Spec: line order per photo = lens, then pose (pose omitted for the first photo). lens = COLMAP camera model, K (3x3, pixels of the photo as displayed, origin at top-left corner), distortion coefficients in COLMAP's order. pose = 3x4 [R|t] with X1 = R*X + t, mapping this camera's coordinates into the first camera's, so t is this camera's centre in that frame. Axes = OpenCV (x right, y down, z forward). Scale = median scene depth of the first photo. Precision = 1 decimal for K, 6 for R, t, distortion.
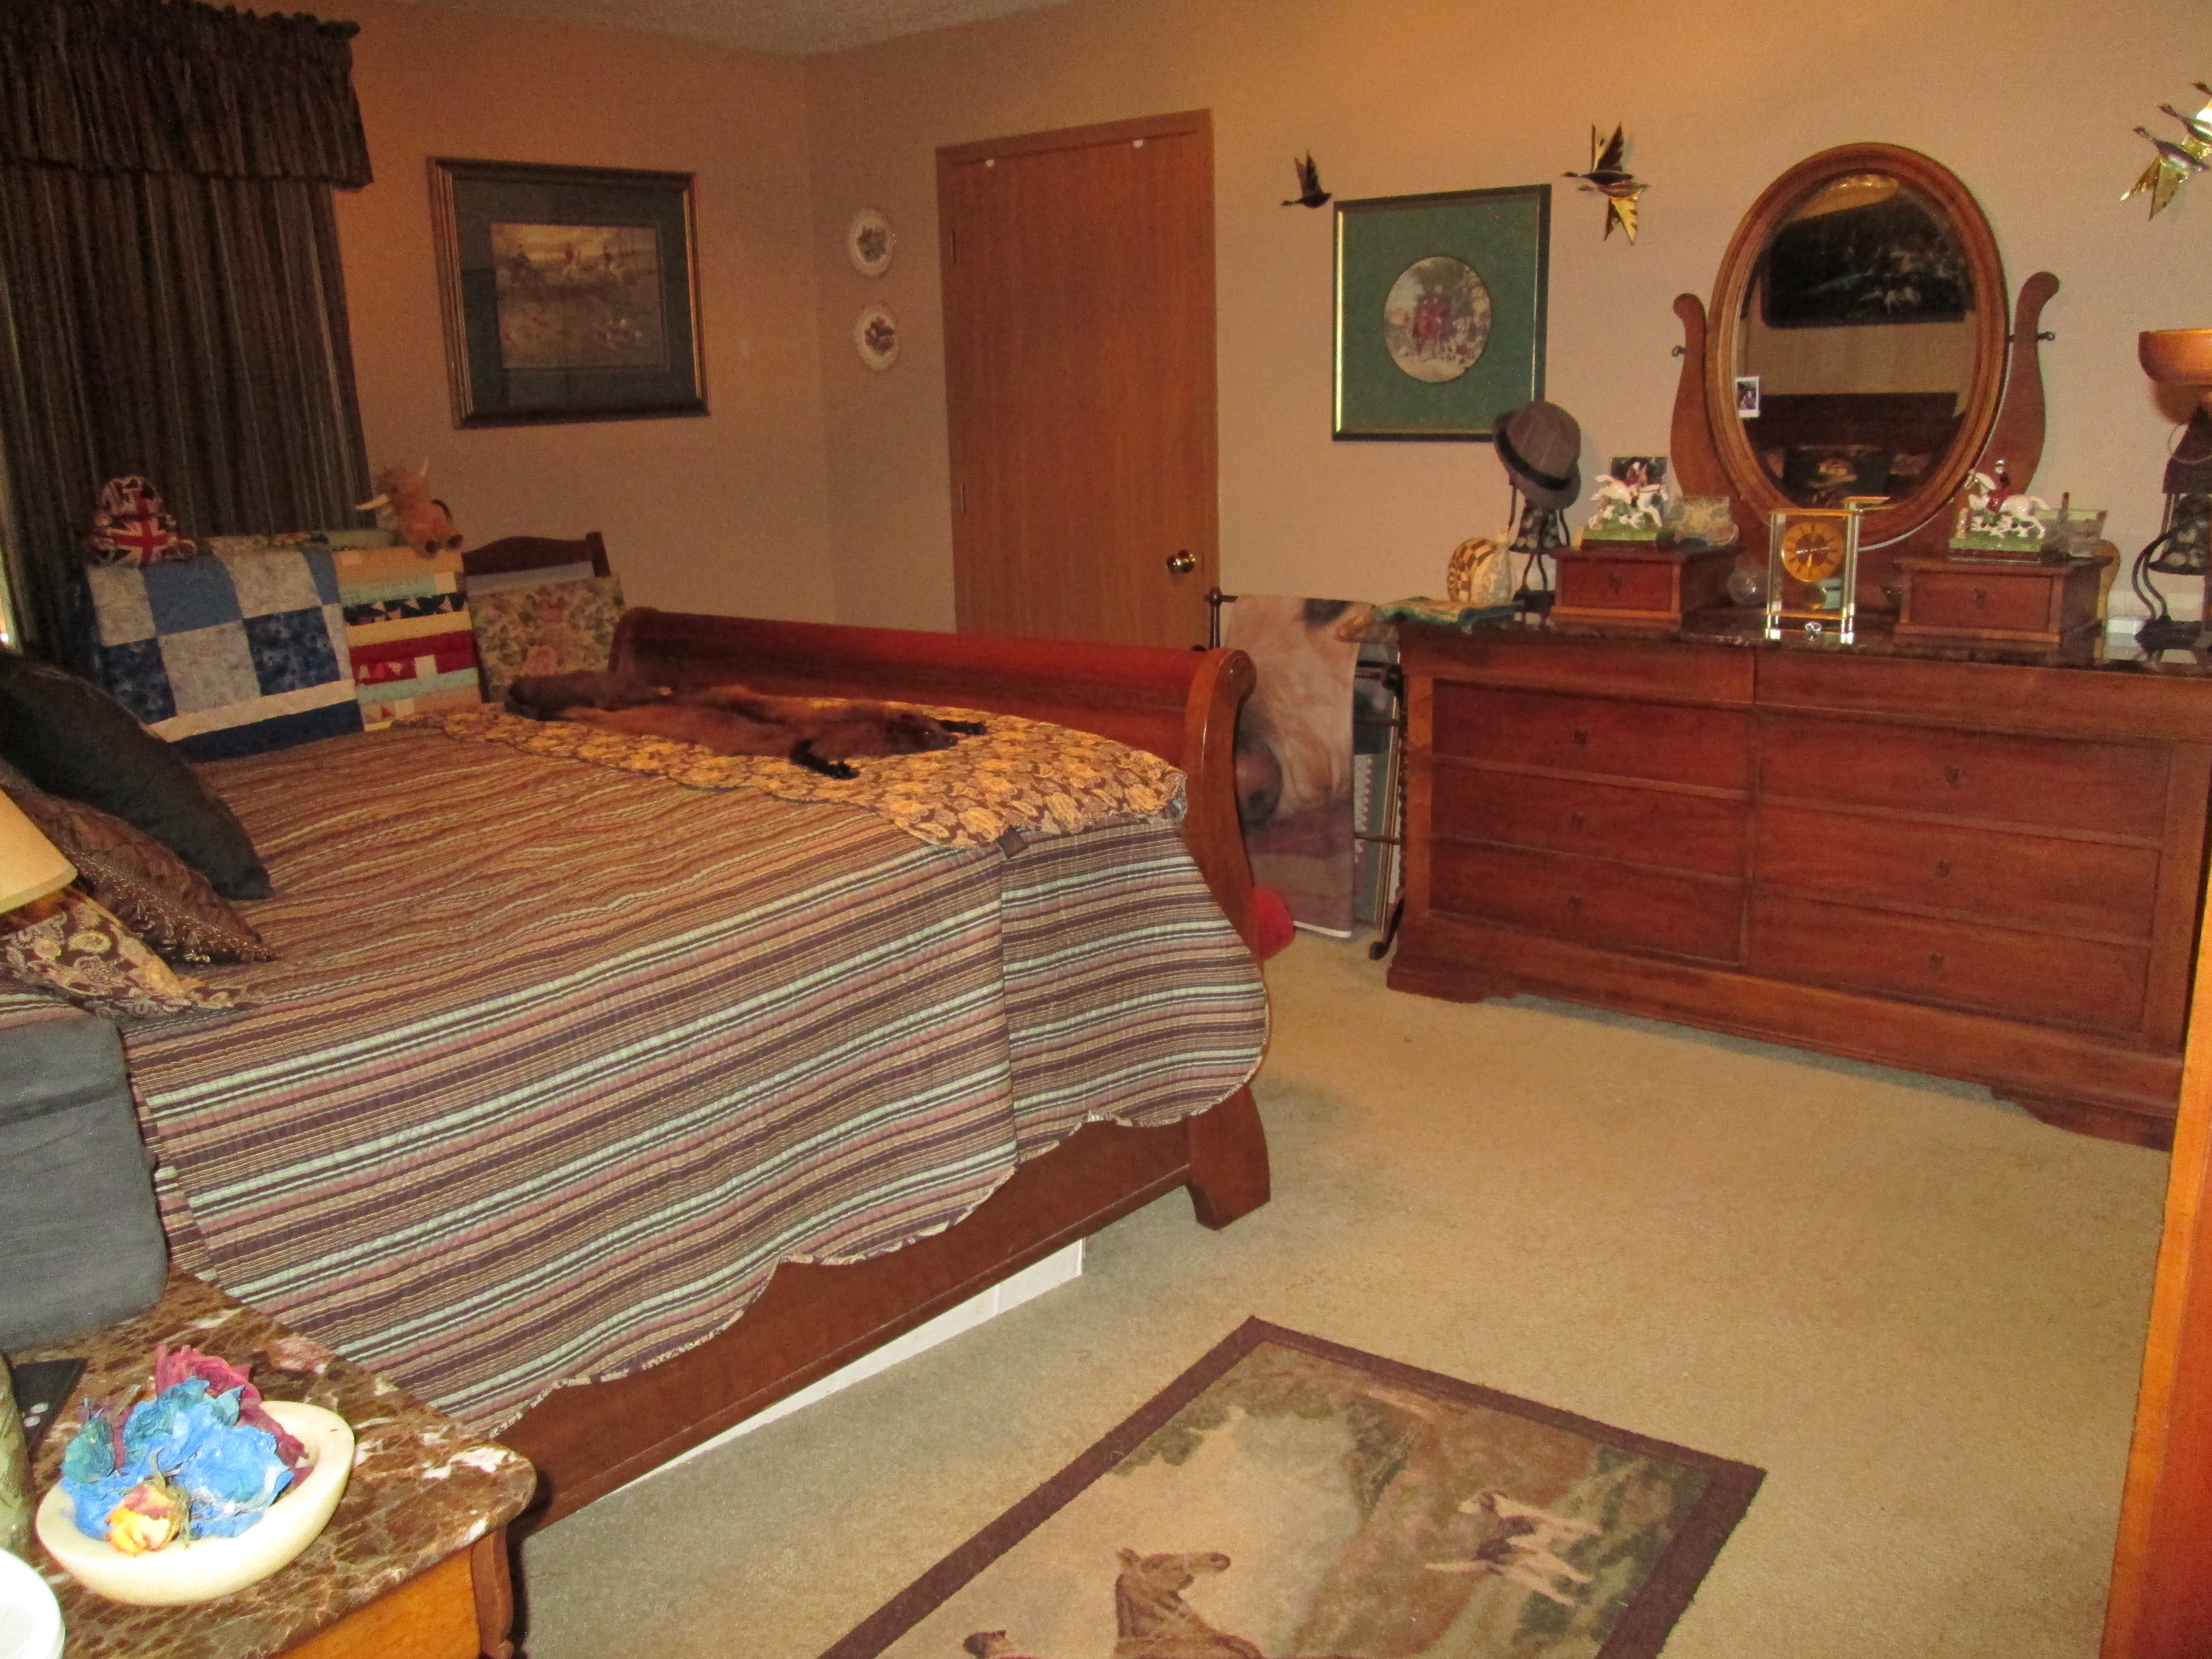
lens RADIAL K [[1823.9, 0, 1102.9], [0, 1823.9, 835.4], [0, 0, 1]] dist [-0.057466, 0.034305]
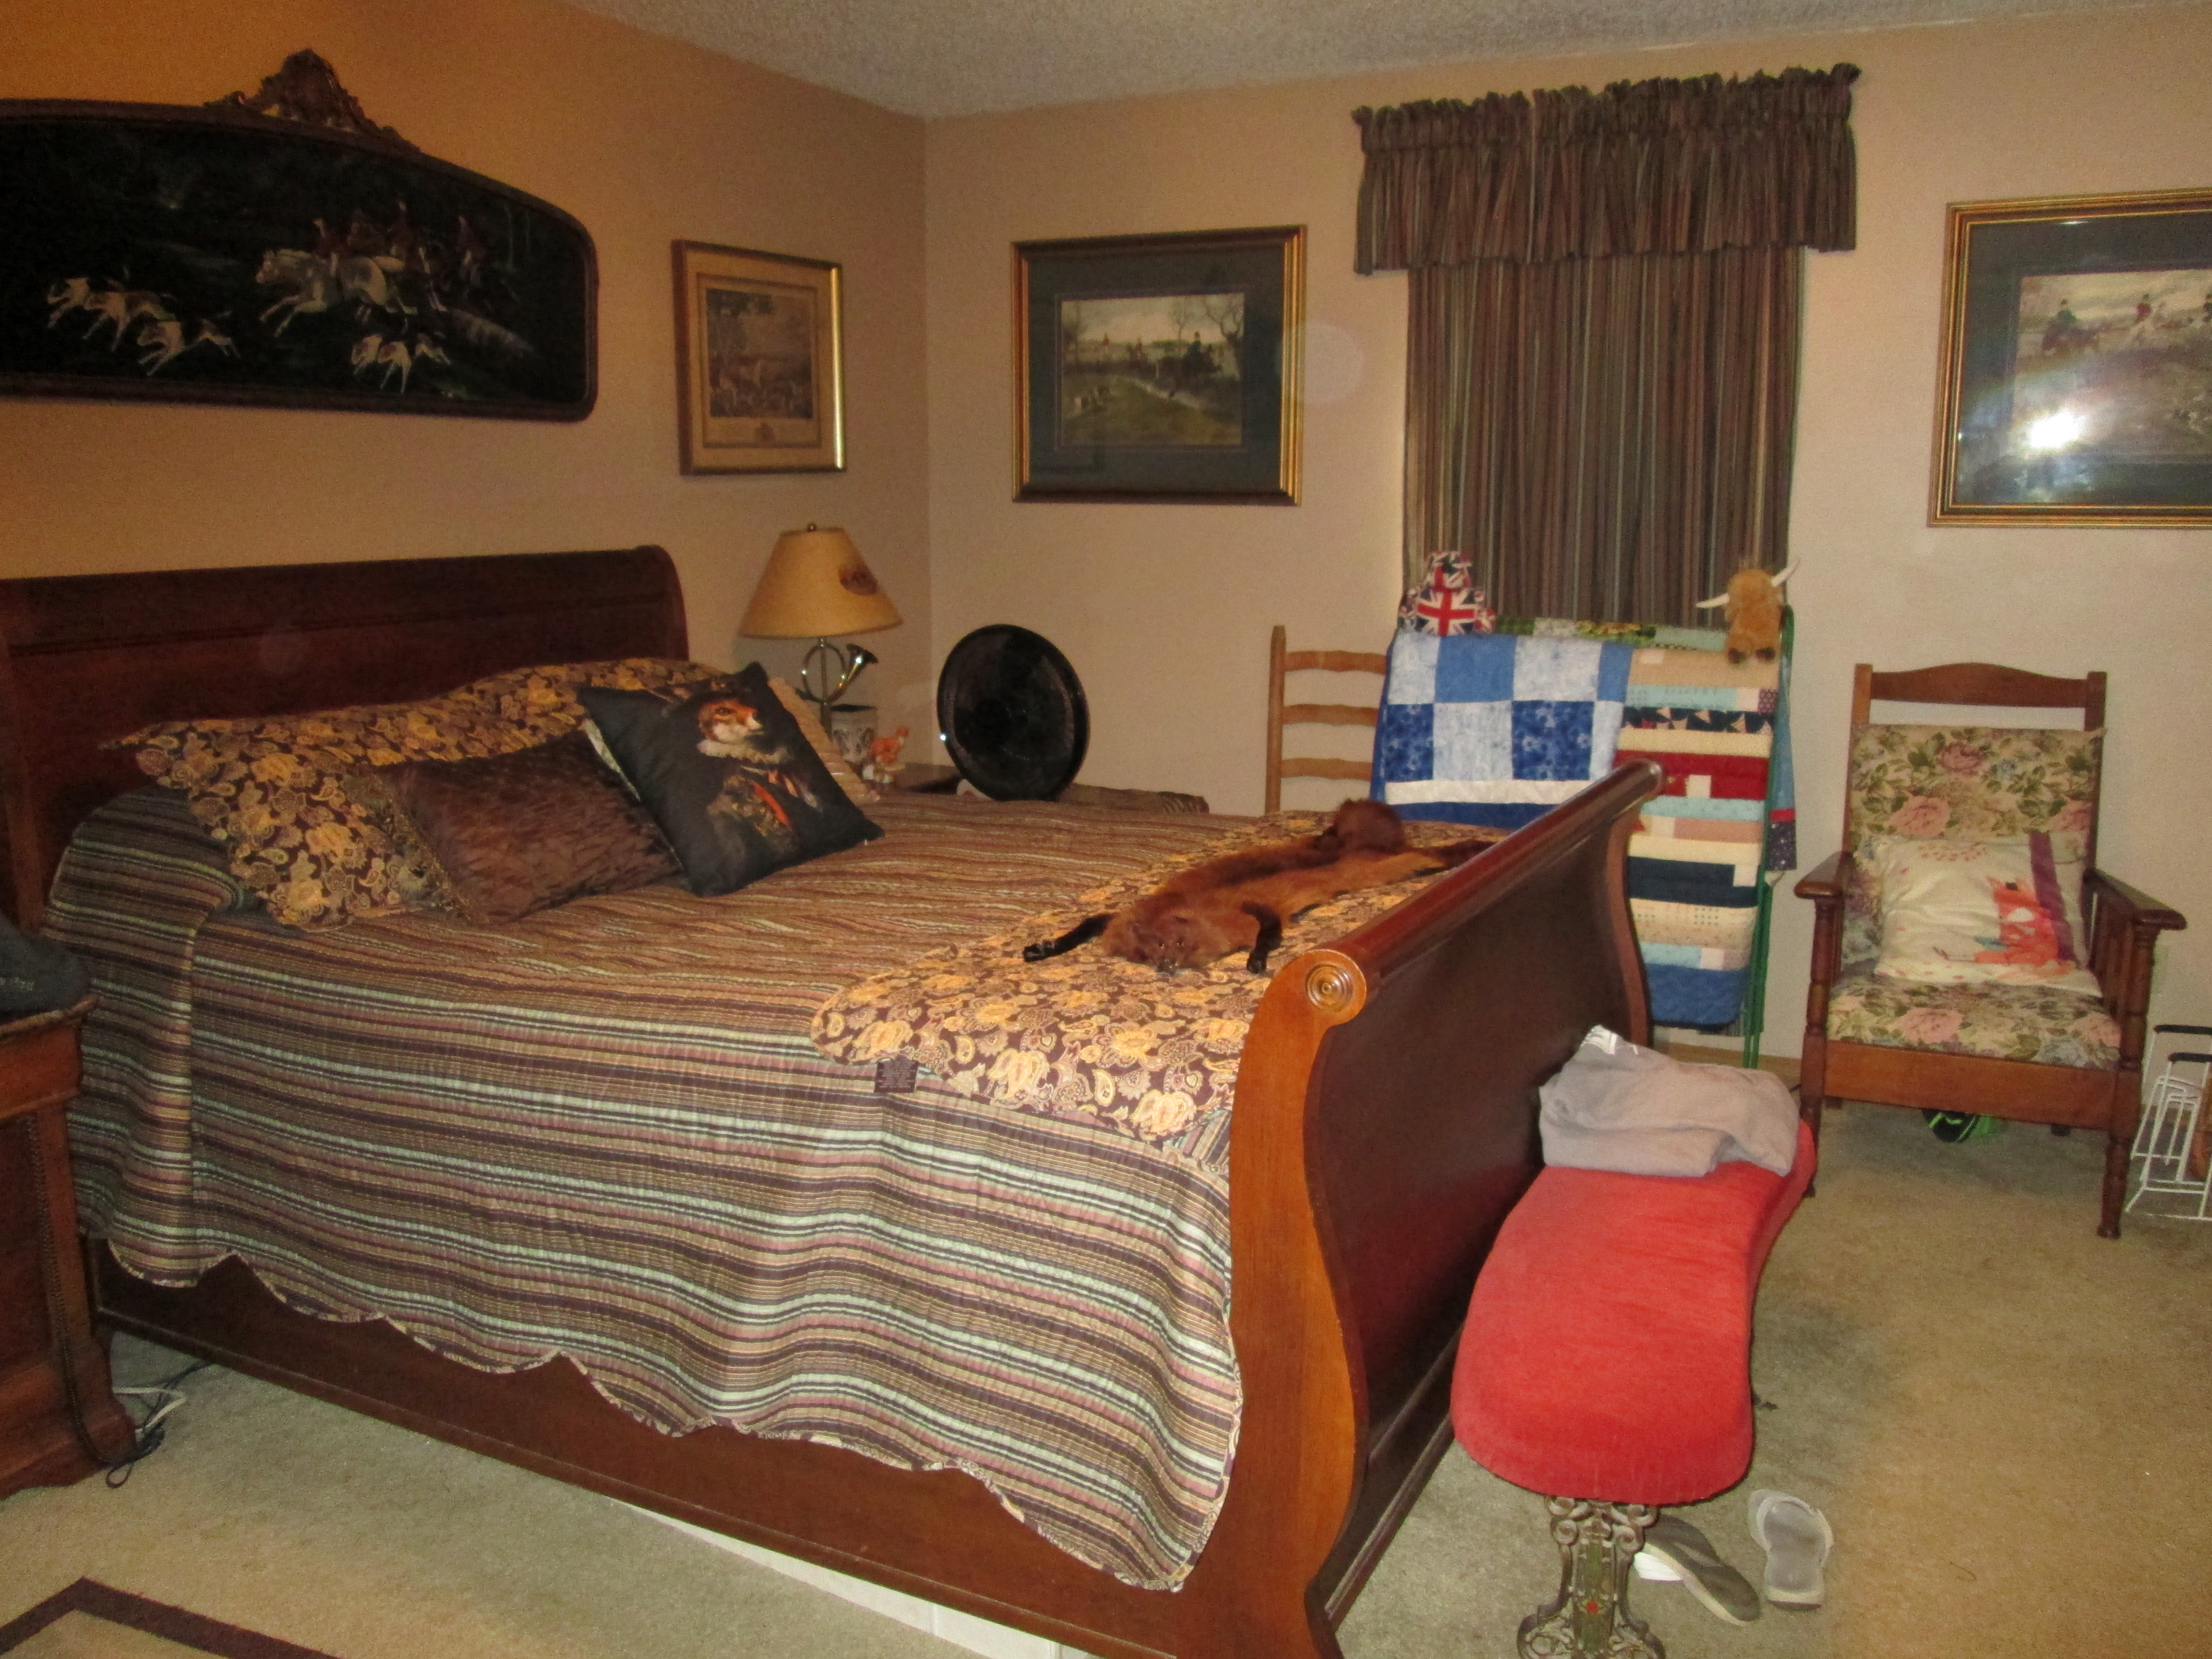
lens RADIAL K [[1784.3, 0, 1106.0], [0, 1784.3, 829.5], [0, 0, 1]] dist [-0.053678, 0.016305]
pose [[0.244874, 0.200543, -0.948588, 0.407098], [-0.240733, 0.960313, 0.140878, -0.133399], [0.939193, 0.193859, 0.283433, 0.513863]]
